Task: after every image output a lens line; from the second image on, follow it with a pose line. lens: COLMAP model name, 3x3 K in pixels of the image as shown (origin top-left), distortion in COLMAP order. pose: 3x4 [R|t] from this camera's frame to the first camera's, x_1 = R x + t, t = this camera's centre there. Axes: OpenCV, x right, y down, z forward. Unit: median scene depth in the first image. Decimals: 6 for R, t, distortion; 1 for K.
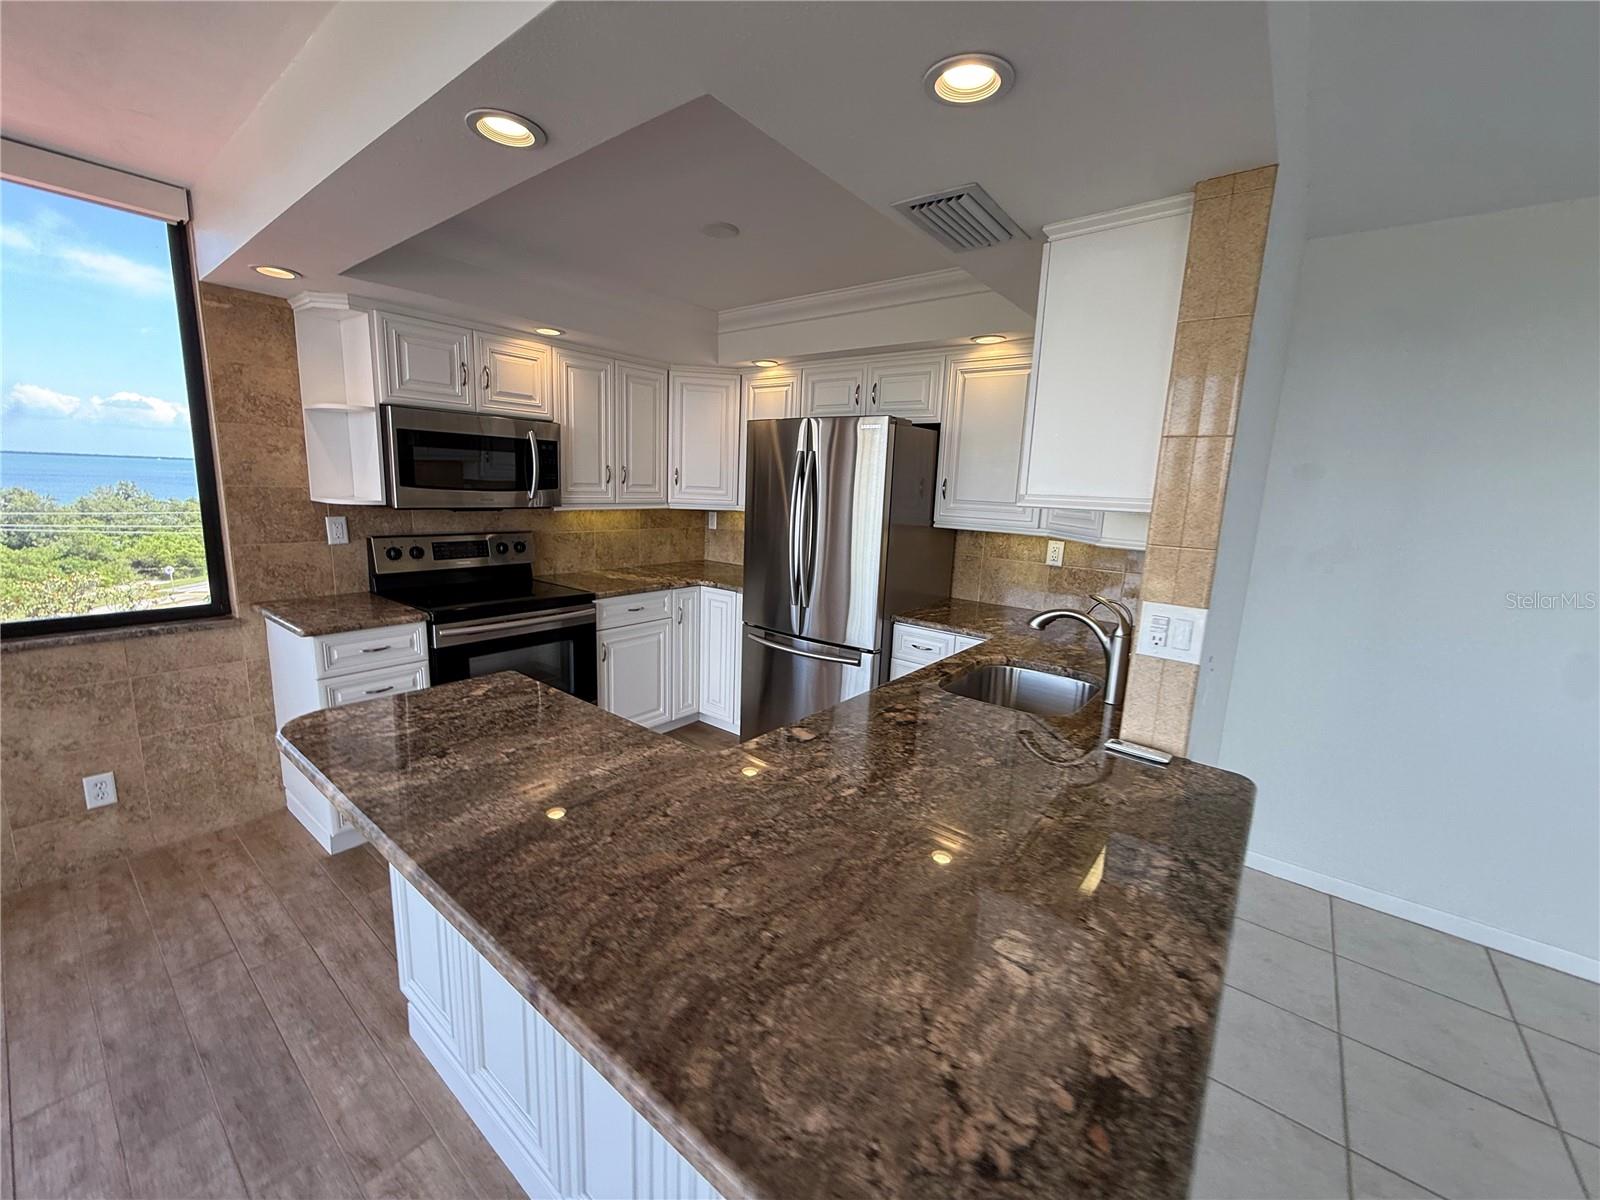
lens RADIAL K [[634.6, 0, 793.7], [0, 634.6, 600.0], [0, 0, 1]] dist [0.000124, -0.000068]
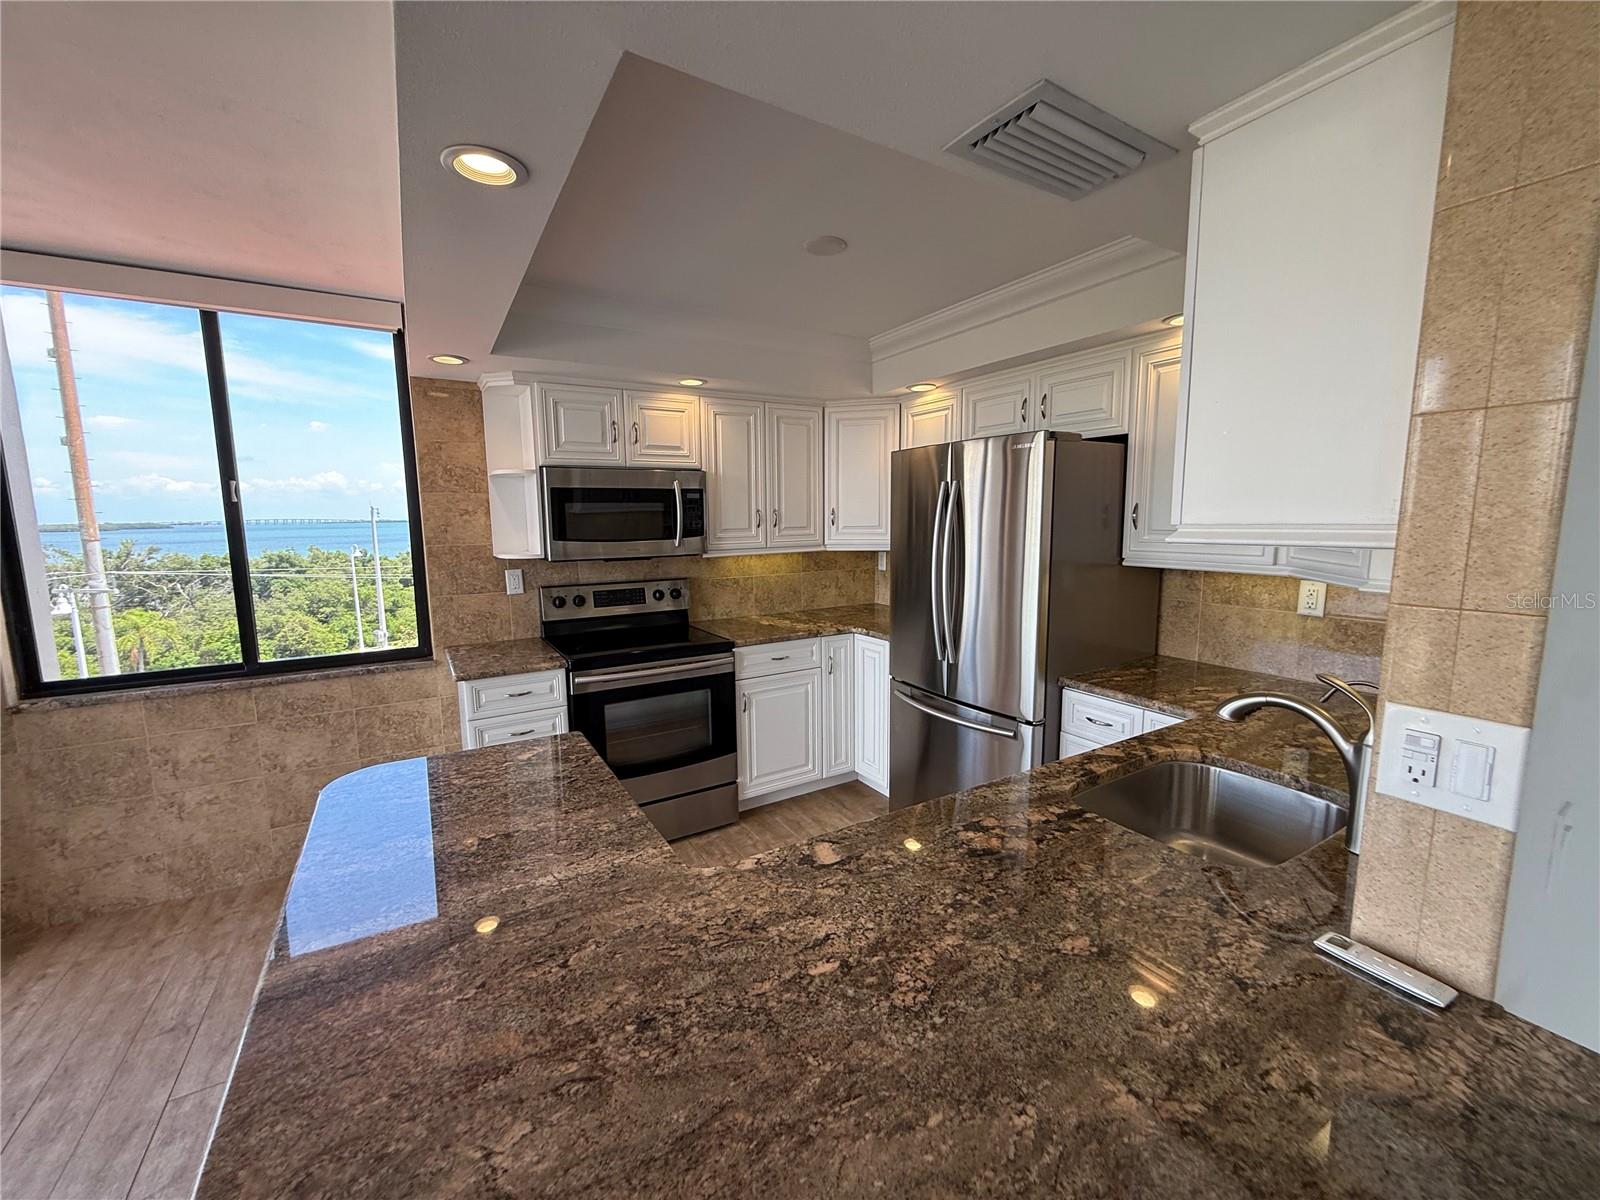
lens RADIAL K [[636.0, 0, 794.5], [0, 636.0, 599.6], [0, 0, 1]] dist [-0.001347, 0.000288]
pose [[0.934751, -0.004343, -0.355277, 0.139497], [-0.015793, 0.998429, -0.053758, -0.028013], [0.354952, 0.055862, 0.933214, 0.145903]]
